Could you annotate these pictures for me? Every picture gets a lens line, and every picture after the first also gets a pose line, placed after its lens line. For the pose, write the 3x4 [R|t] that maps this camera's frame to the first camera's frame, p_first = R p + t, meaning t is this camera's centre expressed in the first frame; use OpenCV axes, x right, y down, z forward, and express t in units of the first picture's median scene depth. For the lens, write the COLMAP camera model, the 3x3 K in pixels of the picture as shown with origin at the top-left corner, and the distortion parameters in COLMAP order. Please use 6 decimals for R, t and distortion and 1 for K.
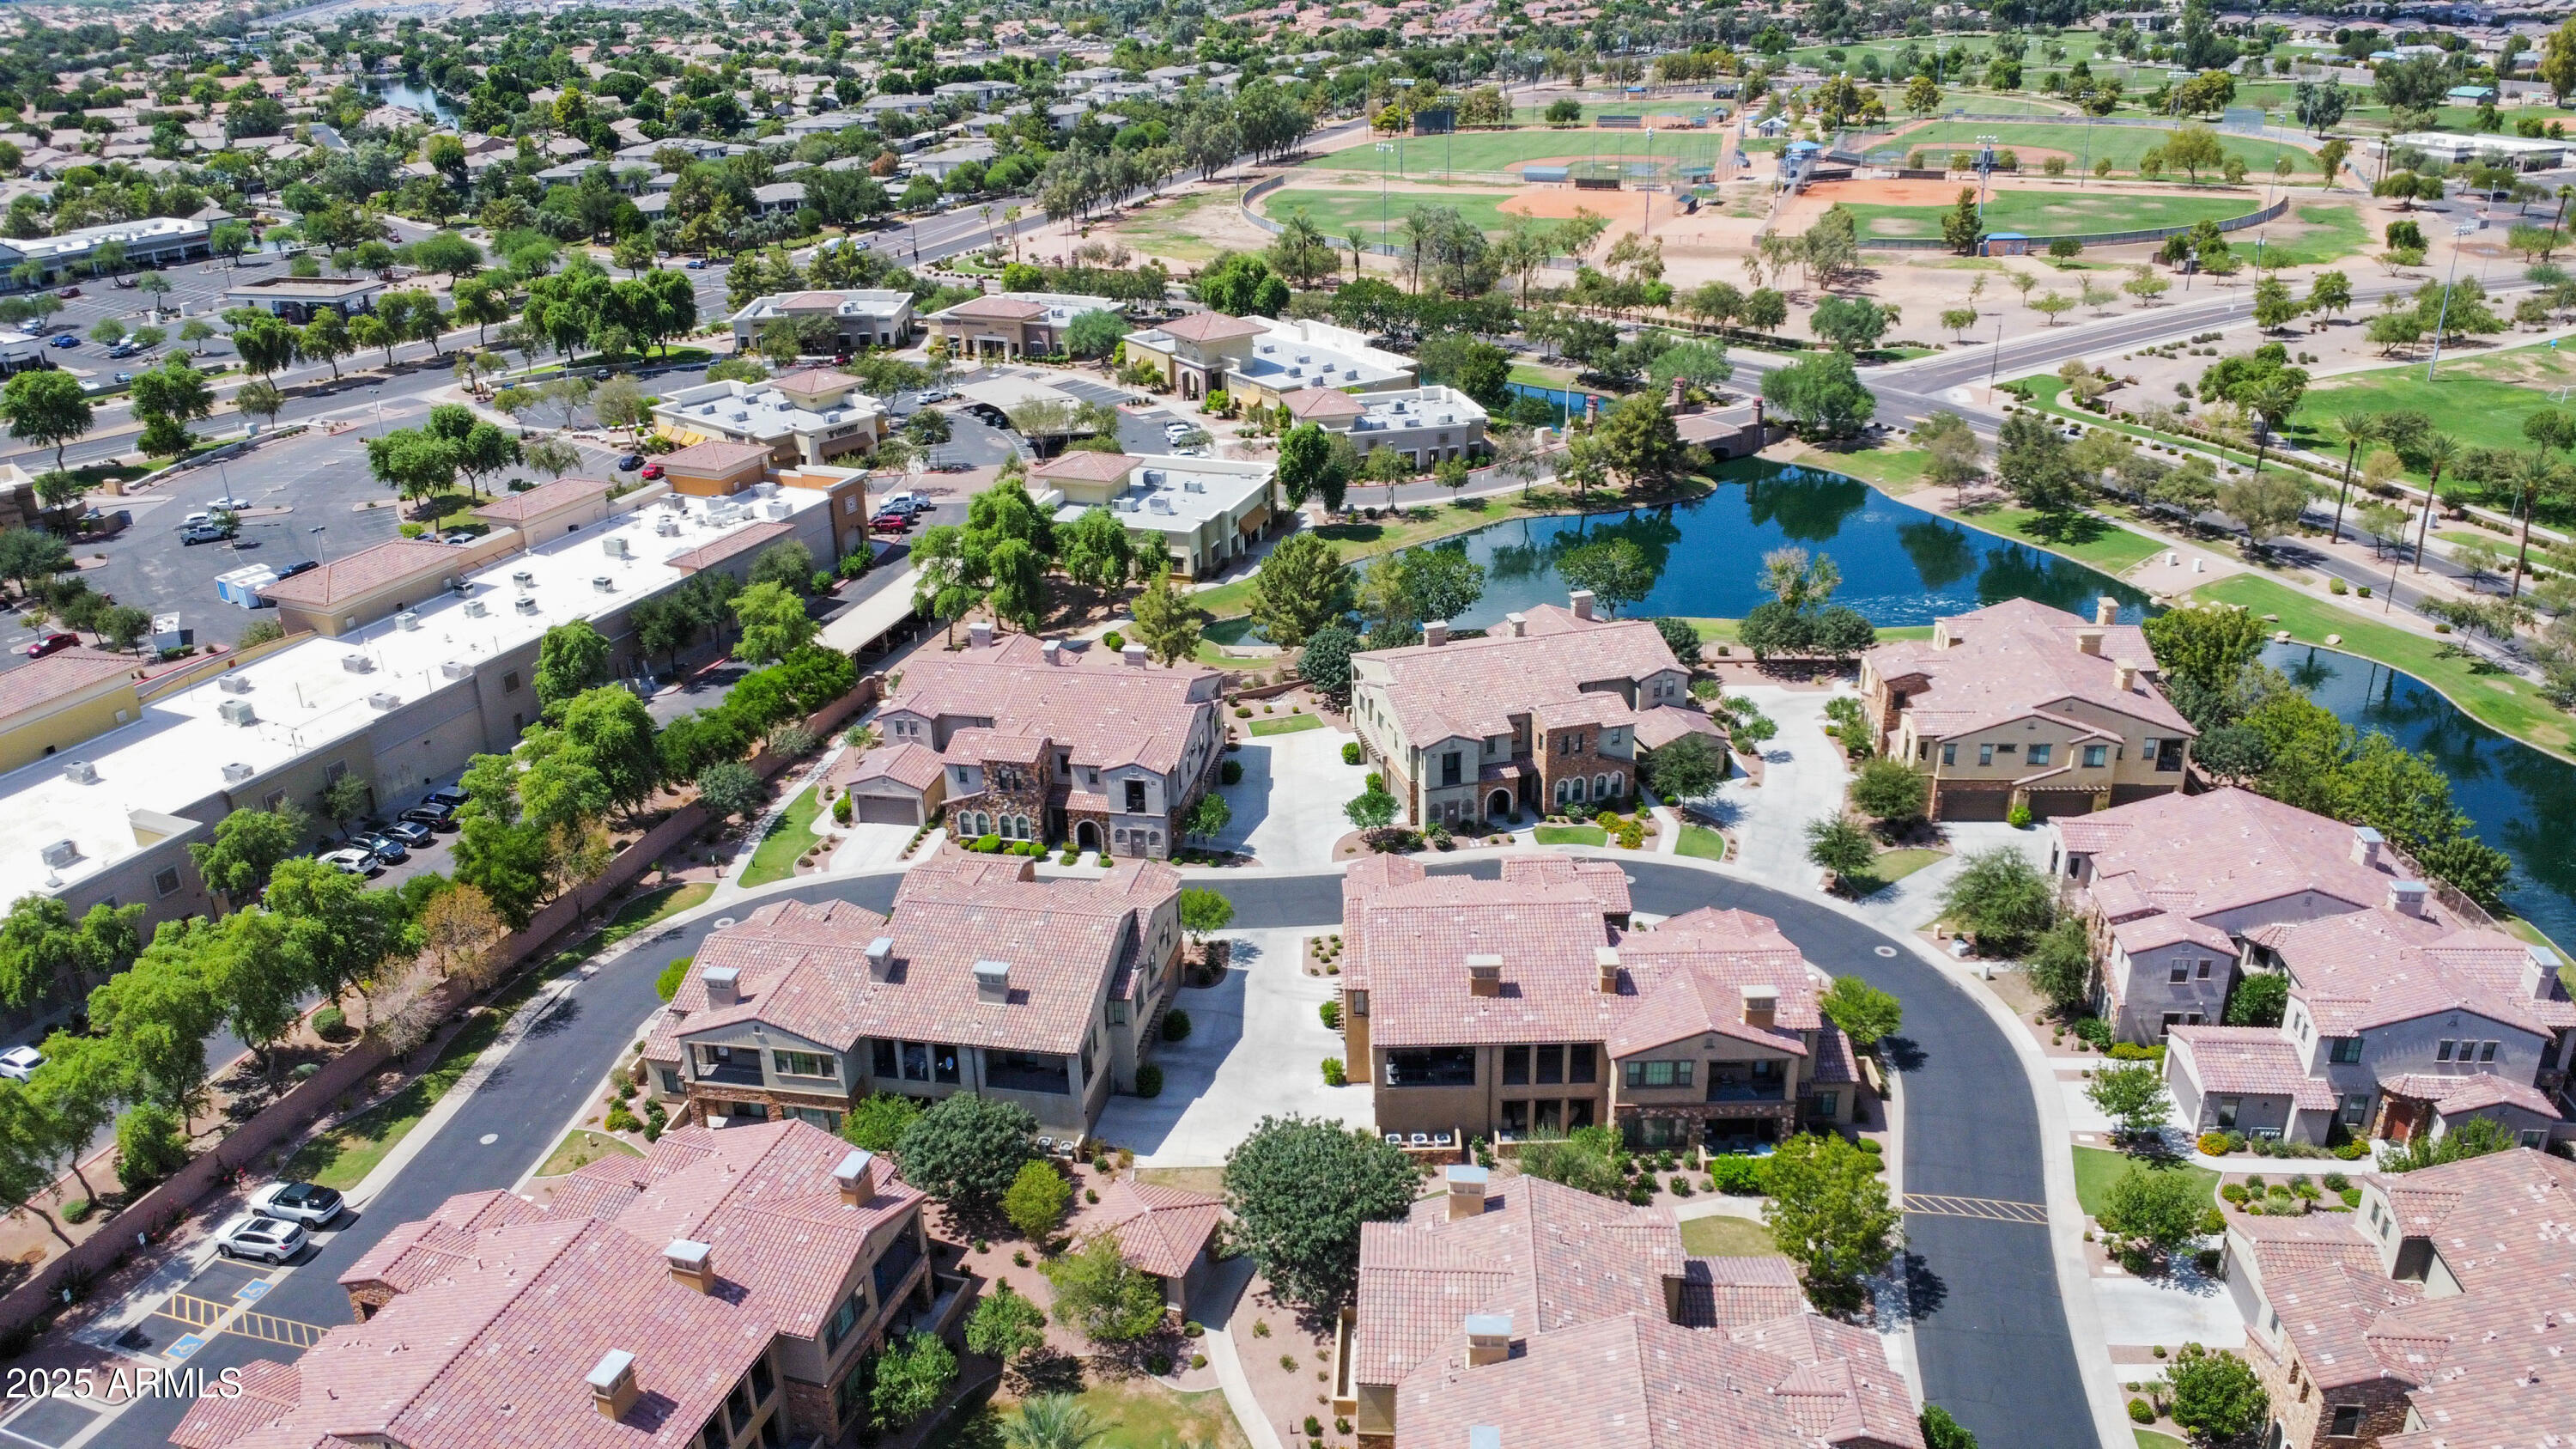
lens RADIAL K [[1876.5, 0, 1284.3], [0, 1876.5, 718.4], [0, 0, 1]] dist [-0.024429, -0.018572]
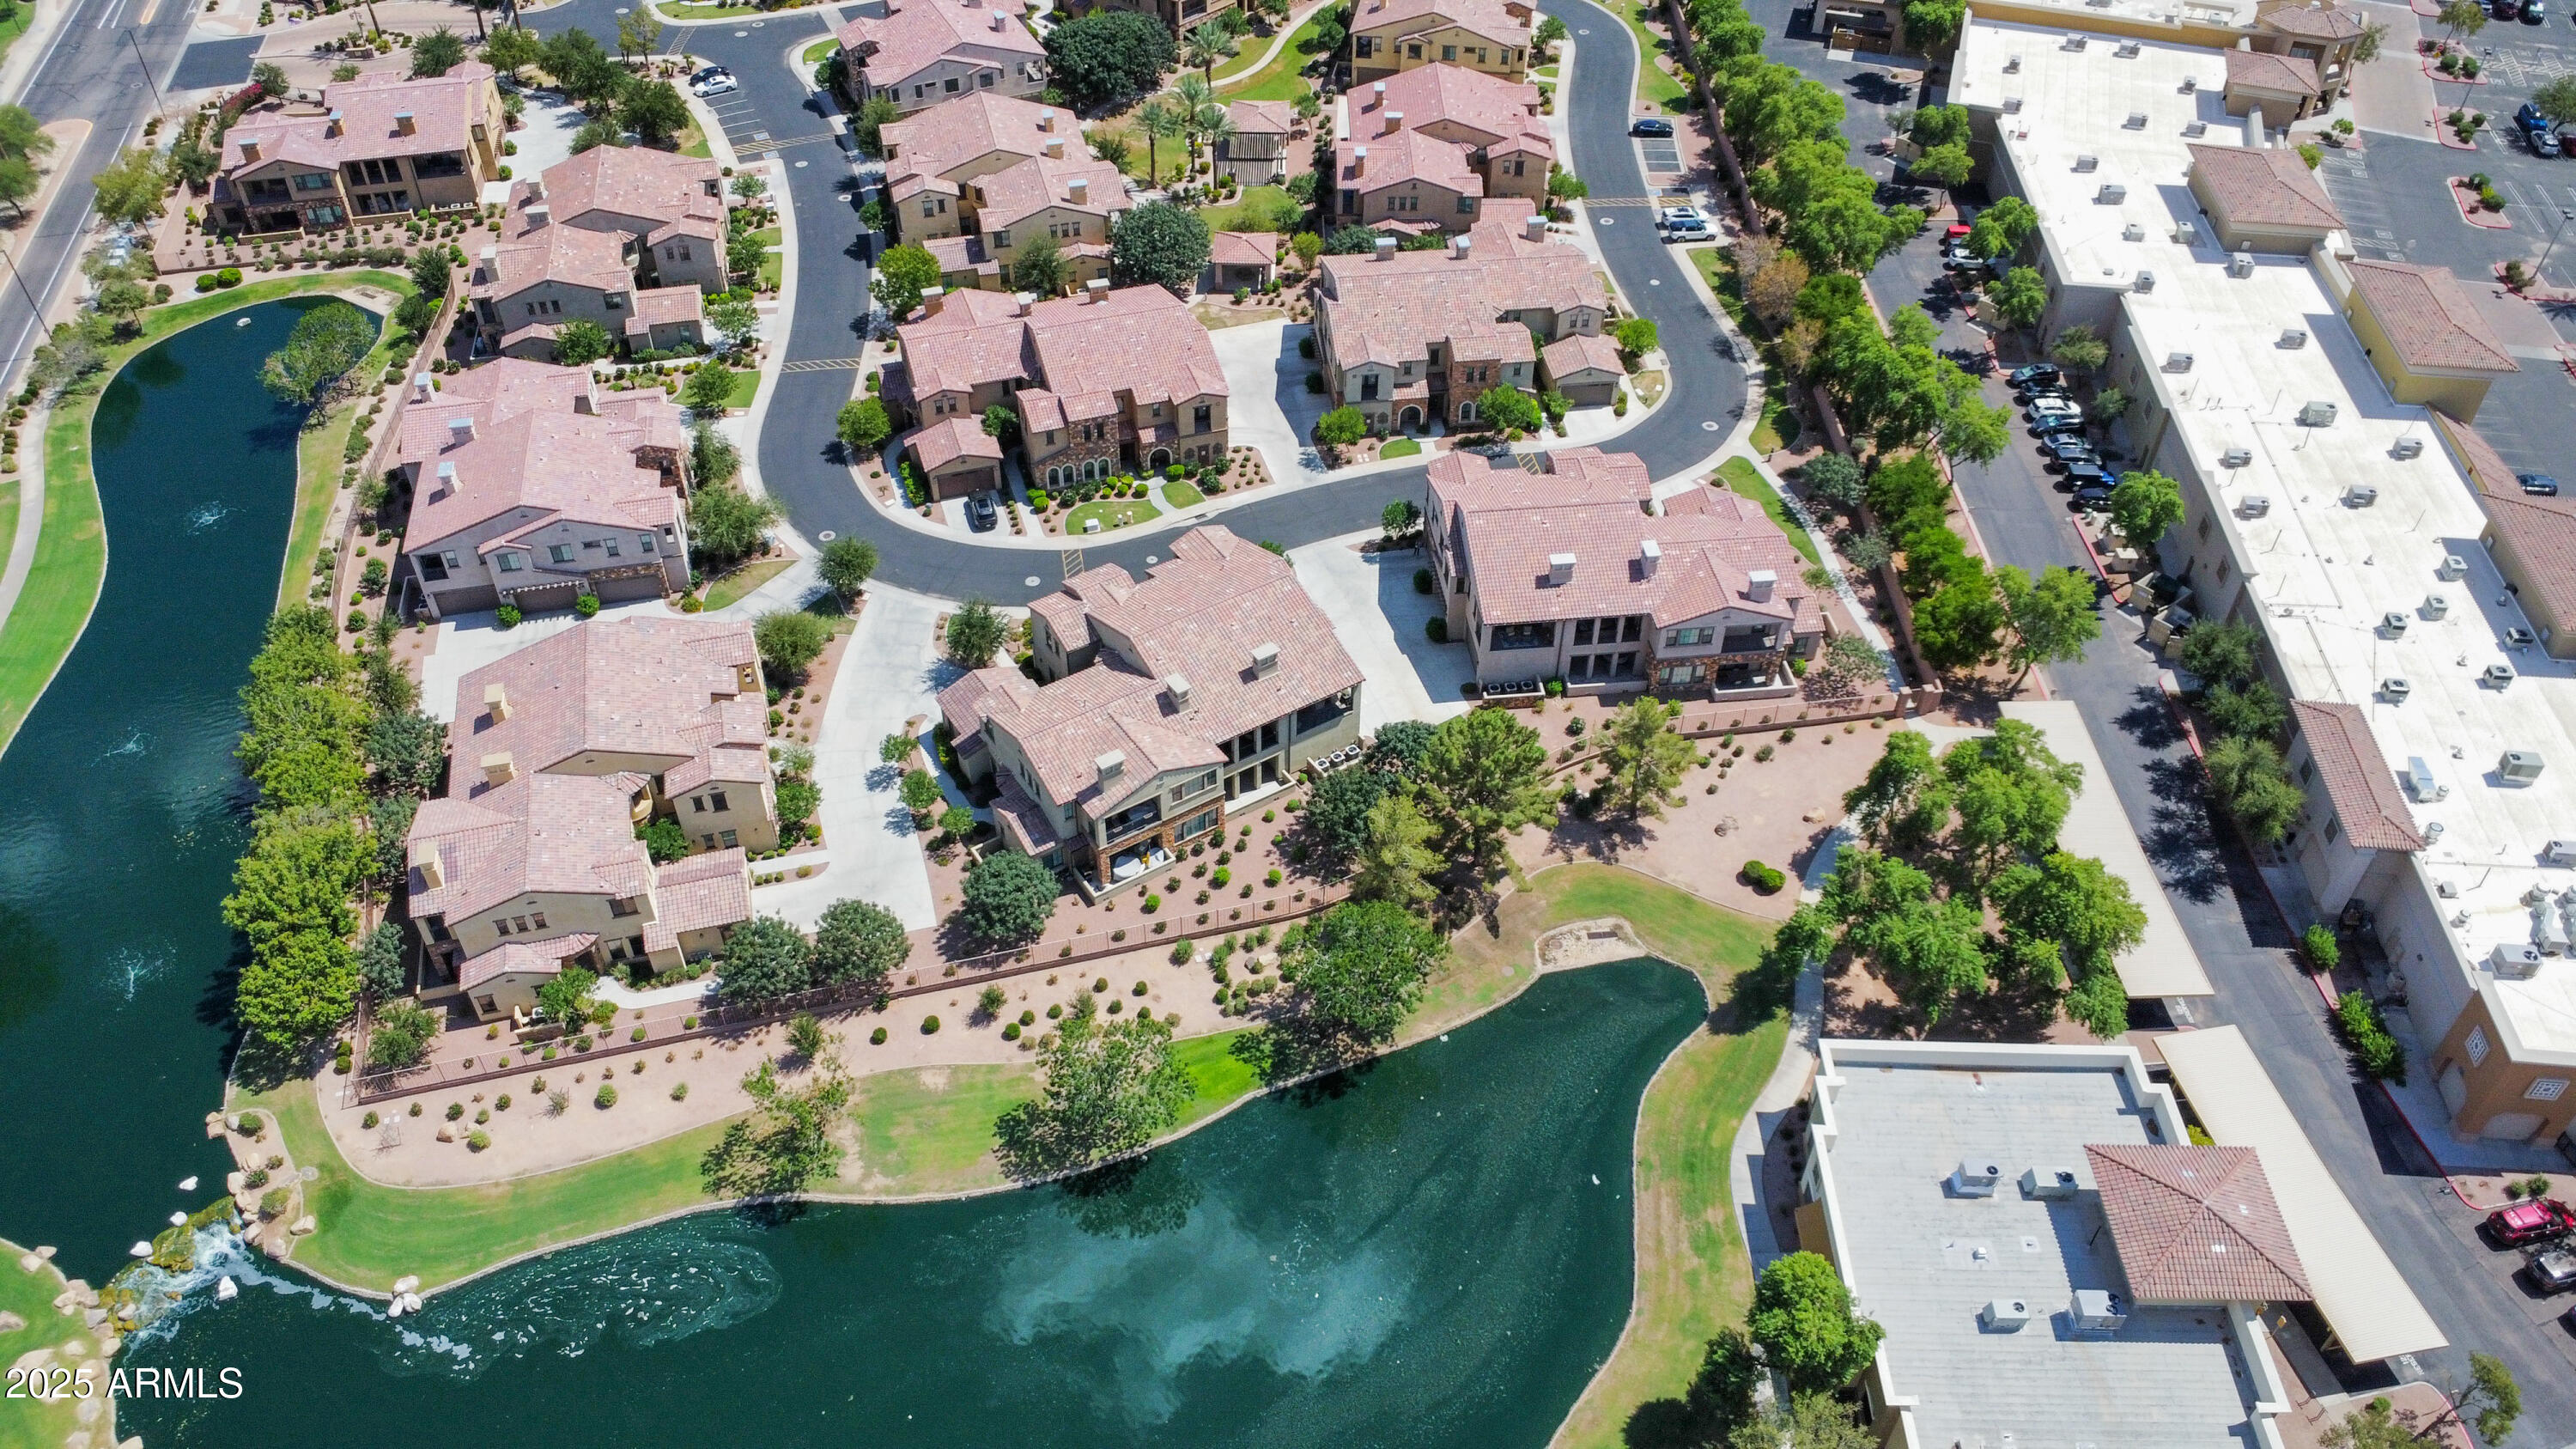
lens RADIAL K [[1876.5, 0, 1284.3], [0, 1876.5, 718.4], [0, 0, 1]] dist [-0.024429, -0.018572]
pose [[-0.951656, 0.223615, -0.210589, 0.197186], [-0.098774, 0.426392, 0.899129, -0.611817], [0.290852, 0.876462, -0.383691, 1.024451]]
